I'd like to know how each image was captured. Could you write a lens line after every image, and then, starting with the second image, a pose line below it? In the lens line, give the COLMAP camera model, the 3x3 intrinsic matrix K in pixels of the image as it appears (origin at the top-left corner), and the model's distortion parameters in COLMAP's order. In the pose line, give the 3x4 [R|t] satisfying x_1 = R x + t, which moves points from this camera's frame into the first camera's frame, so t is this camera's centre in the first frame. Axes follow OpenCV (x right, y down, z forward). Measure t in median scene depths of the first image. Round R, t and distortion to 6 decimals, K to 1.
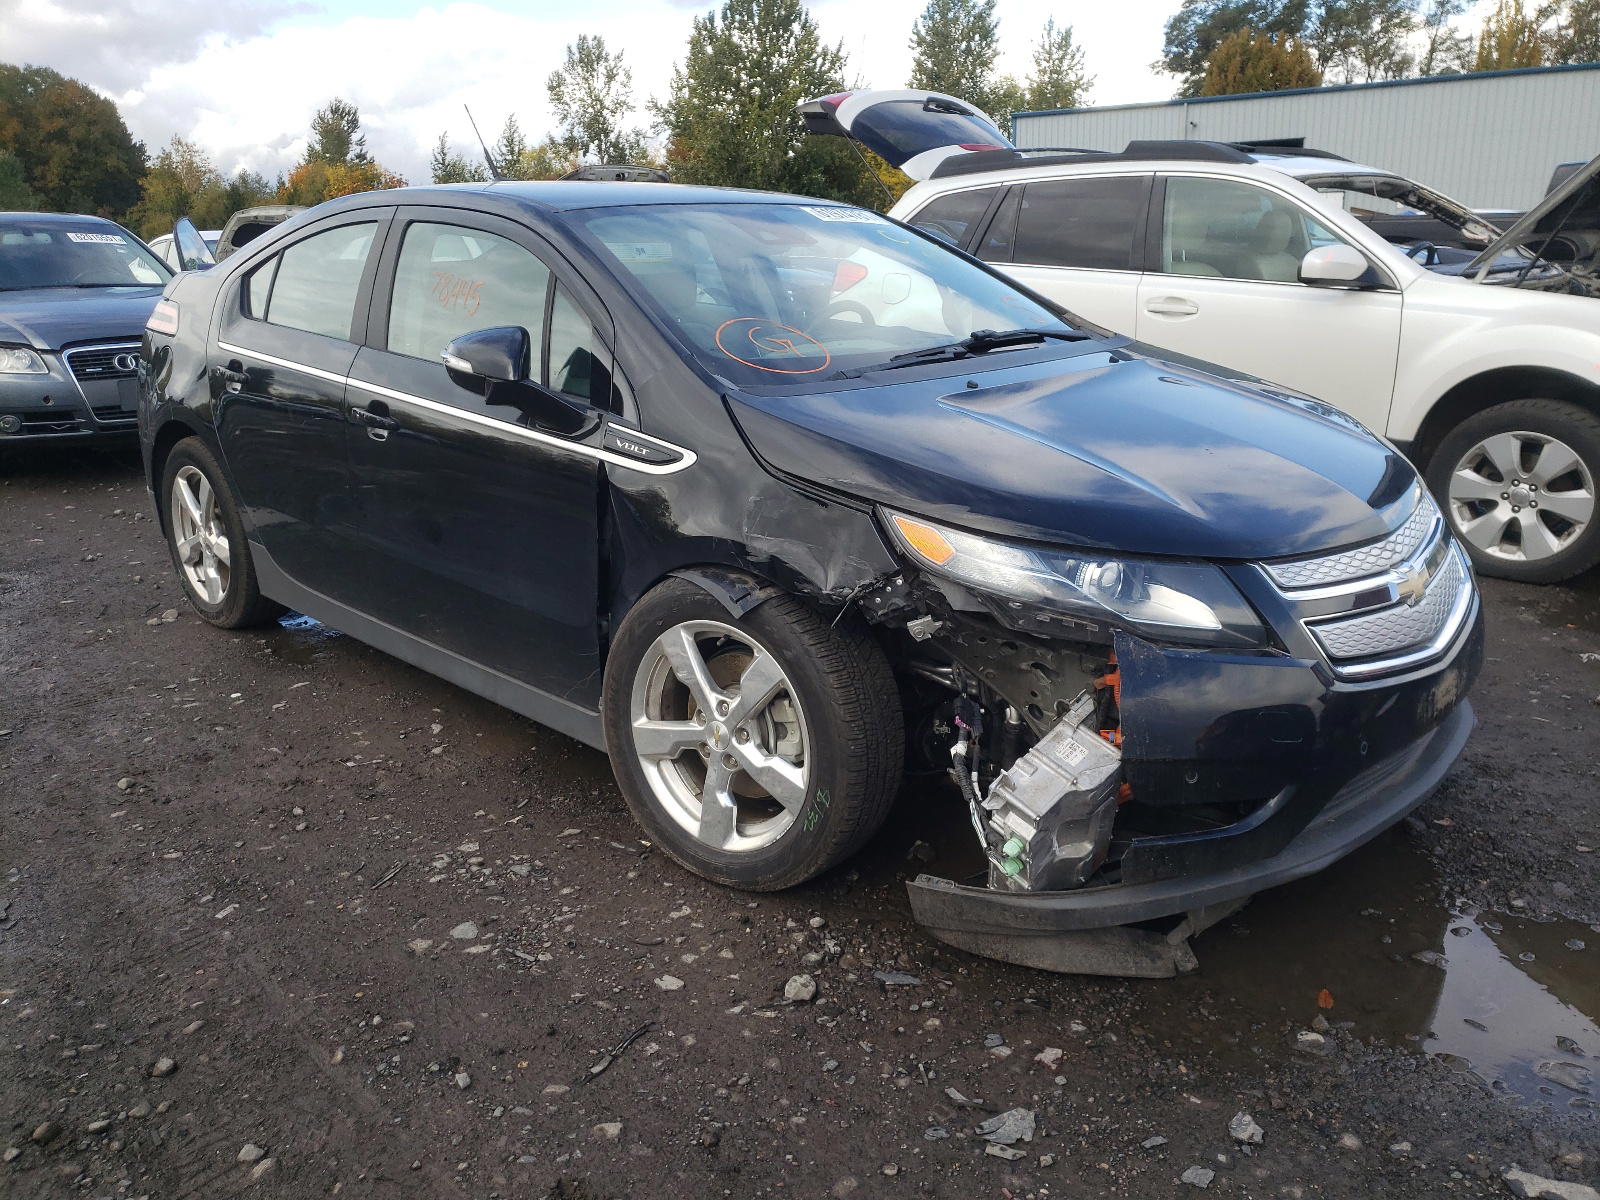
lens RADIAL K [[1211.7, 0, 800.0], [0, 1211.7, 600.0], [0, 0, 1]] dist [0.345051, -0.000210]
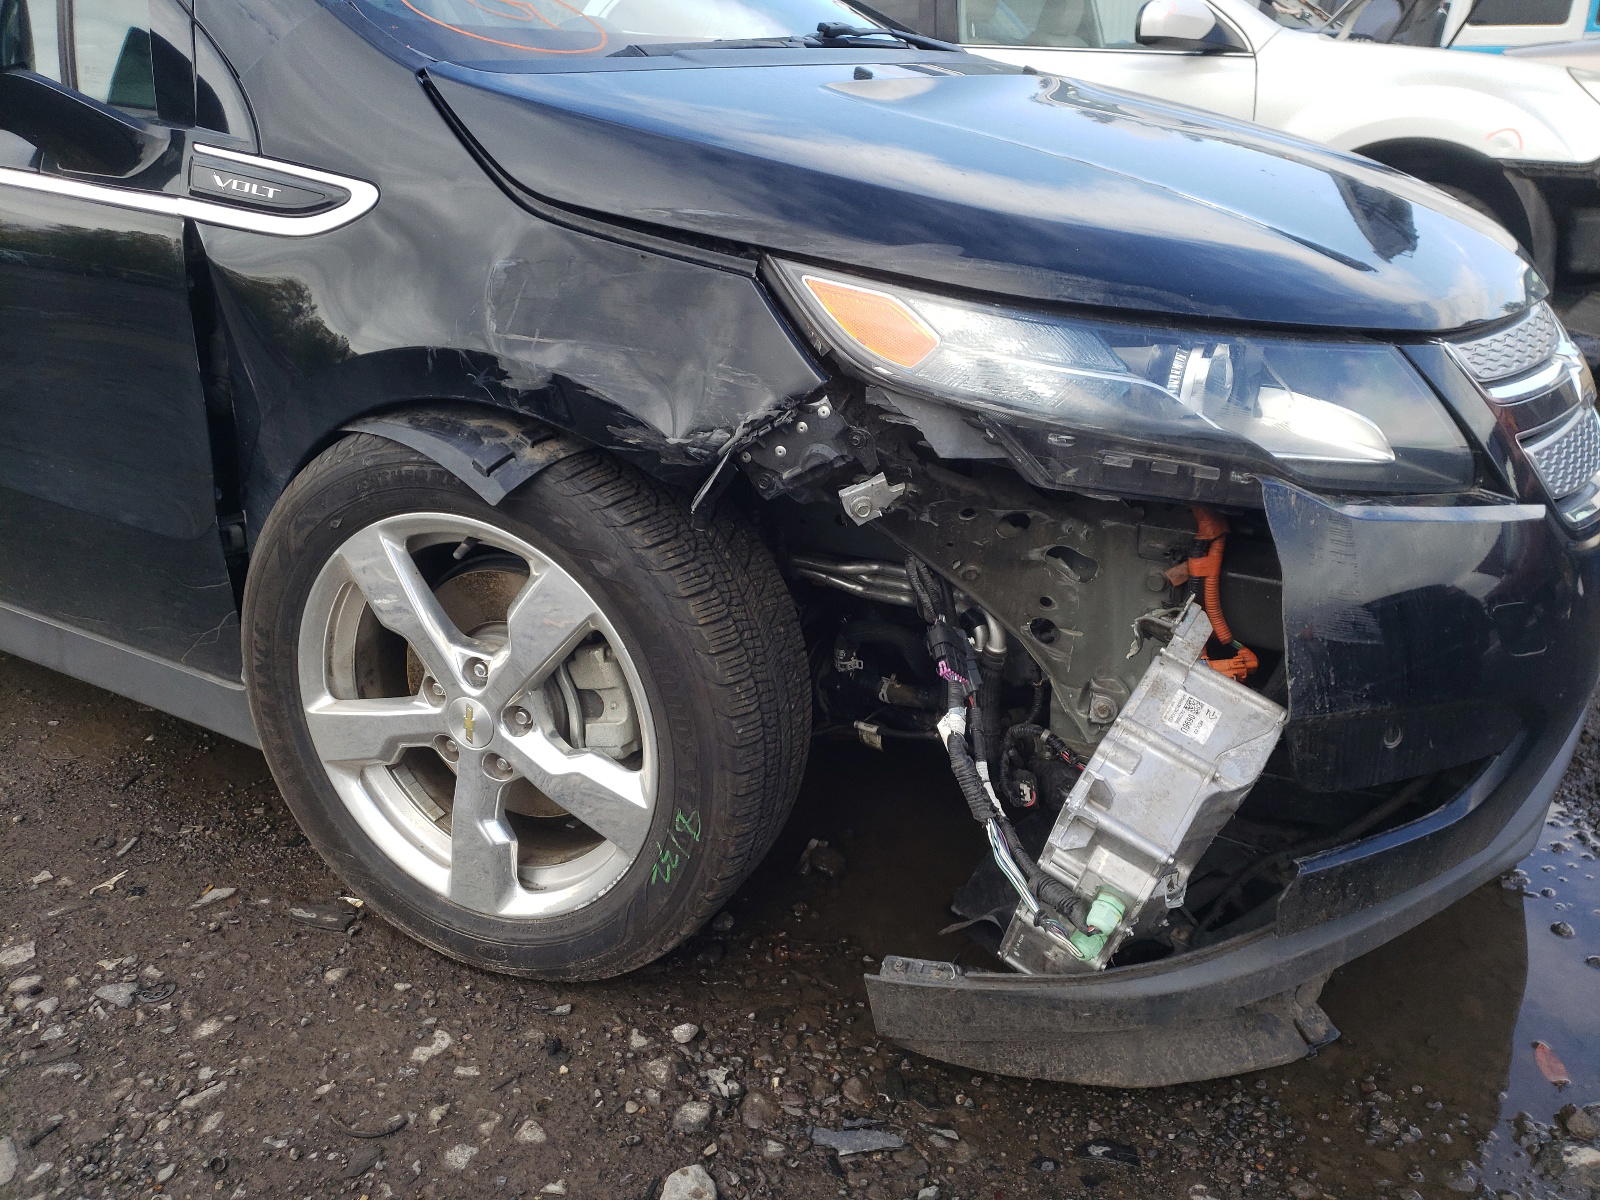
lens RADIAL K [[1325.8, 0, 800.0], [0, 1325.8, 600.0], [0, 0, 1]] dist [0.074226, -0.004125]
pose [[0.976333, -0.084834, 0.198938, -0.039983], [0.064861, 0.992370, 0.104858, 0.004340], [-0.206316, -0.089472, 0.974386, 0.418308]]
